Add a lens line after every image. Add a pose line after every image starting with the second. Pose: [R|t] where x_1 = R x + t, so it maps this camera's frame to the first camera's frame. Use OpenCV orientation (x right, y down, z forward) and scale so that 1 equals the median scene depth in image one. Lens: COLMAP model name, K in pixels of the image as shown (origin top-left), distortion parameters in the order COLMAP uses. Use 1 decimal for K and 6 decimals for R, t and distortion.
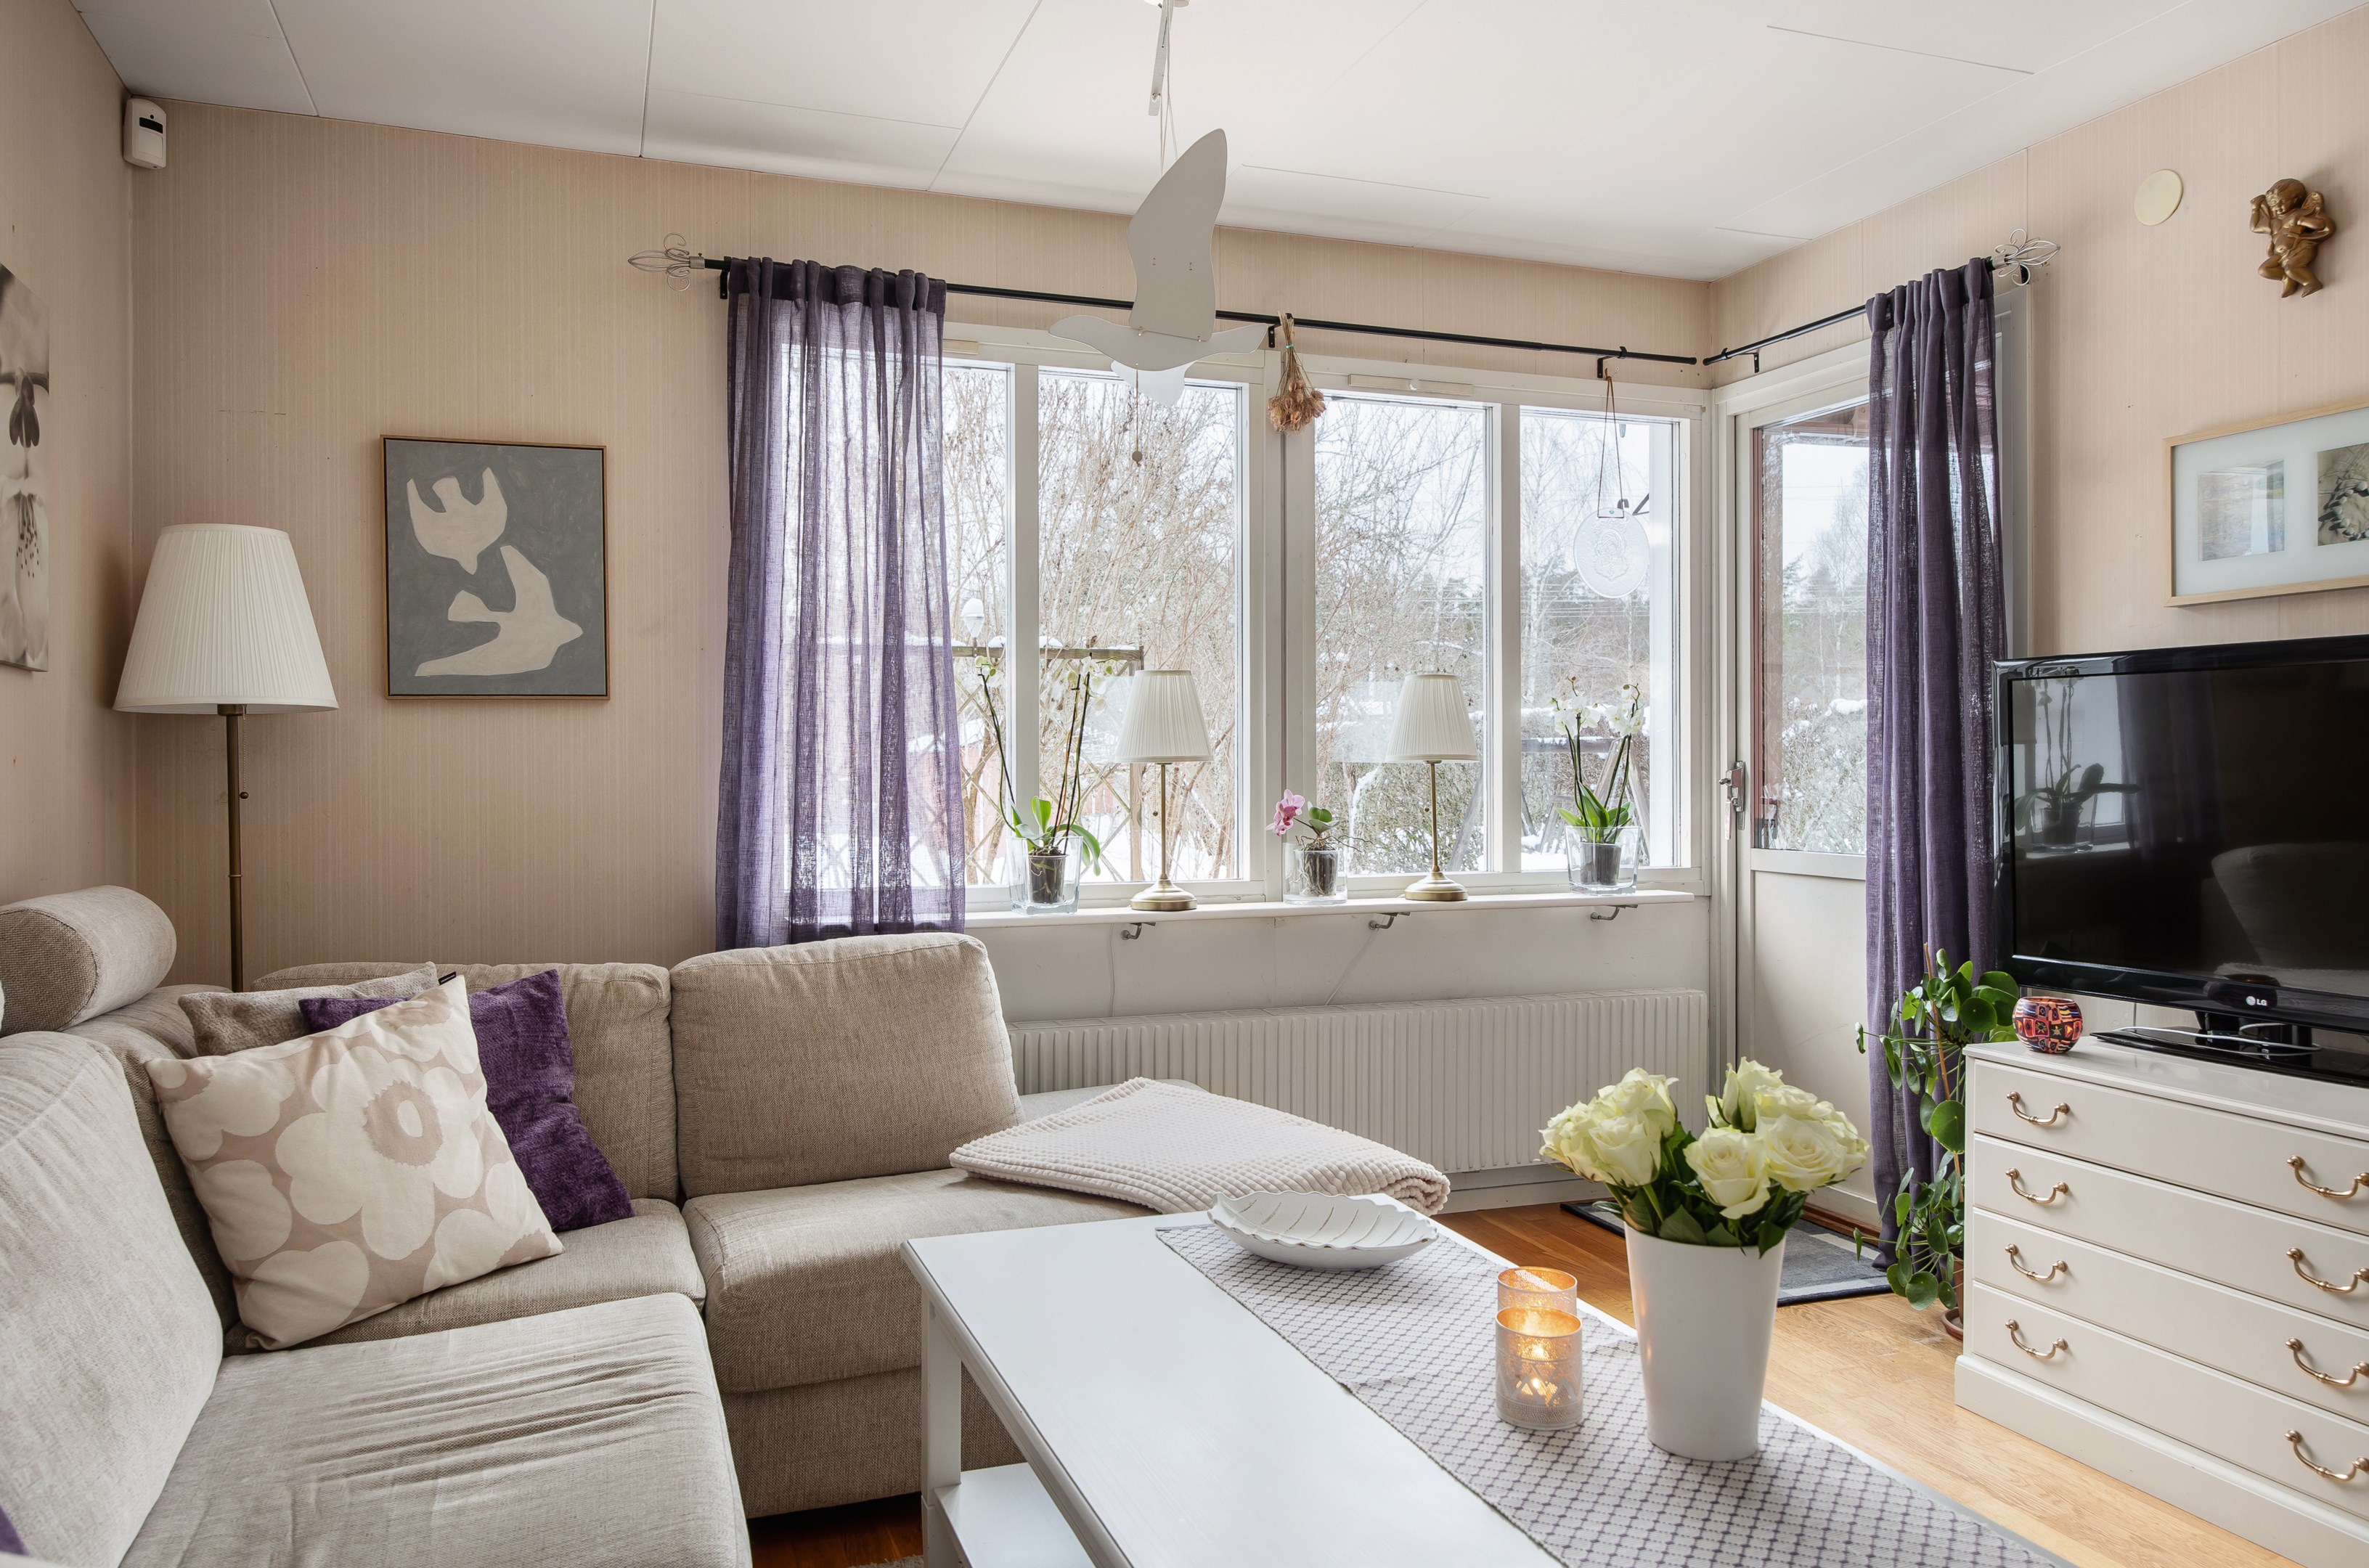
lens RADIAL K [[1656.3, 0, 1184.8], [0, 1656.3, 769.7], [0, 0, 1]] dist [-0.000961, -0.000135]
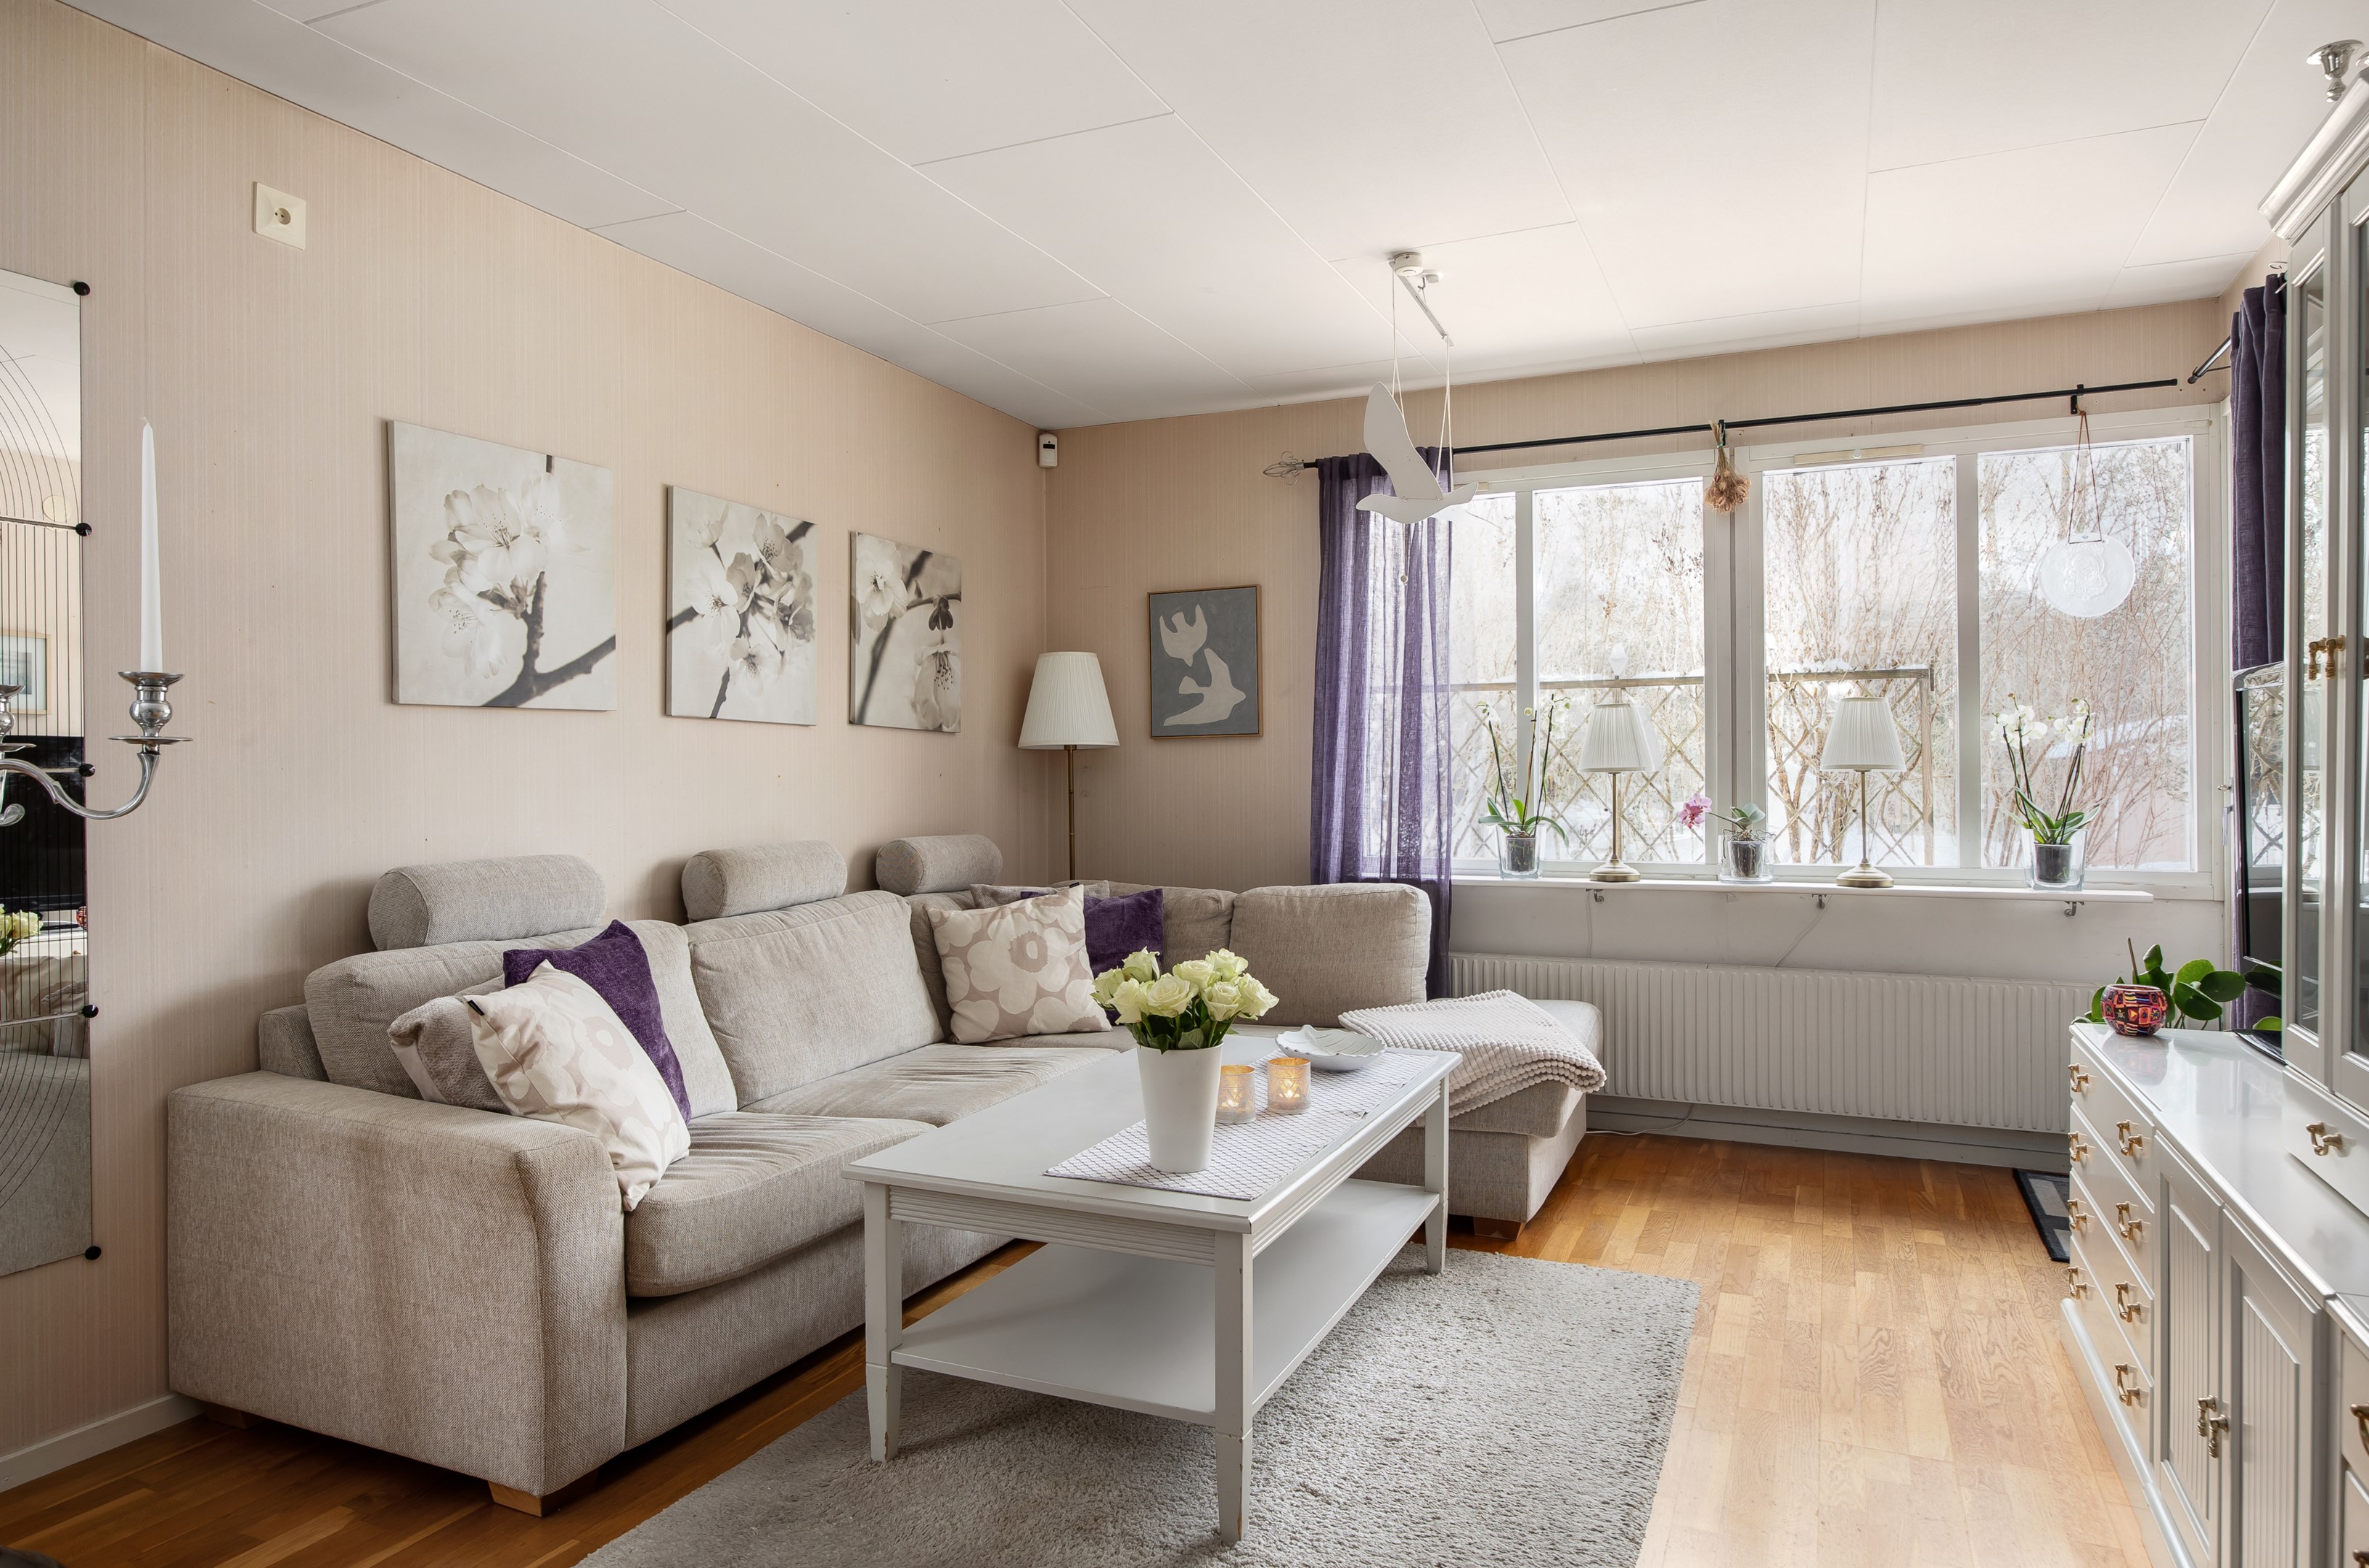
lens RADIAL K [[1458.7, 0, 1183.8], [0, 1458.7, 785.1], [0, 0, 1]] dist [-0.005977, -0.000218]
pose [[0.717705, 0.002429, -0.696343, 0.639734], [0.002094, 0.999982, 0.005647, -0.001511], [0.696345, -0.005512, 0.717686, -0.112060]]
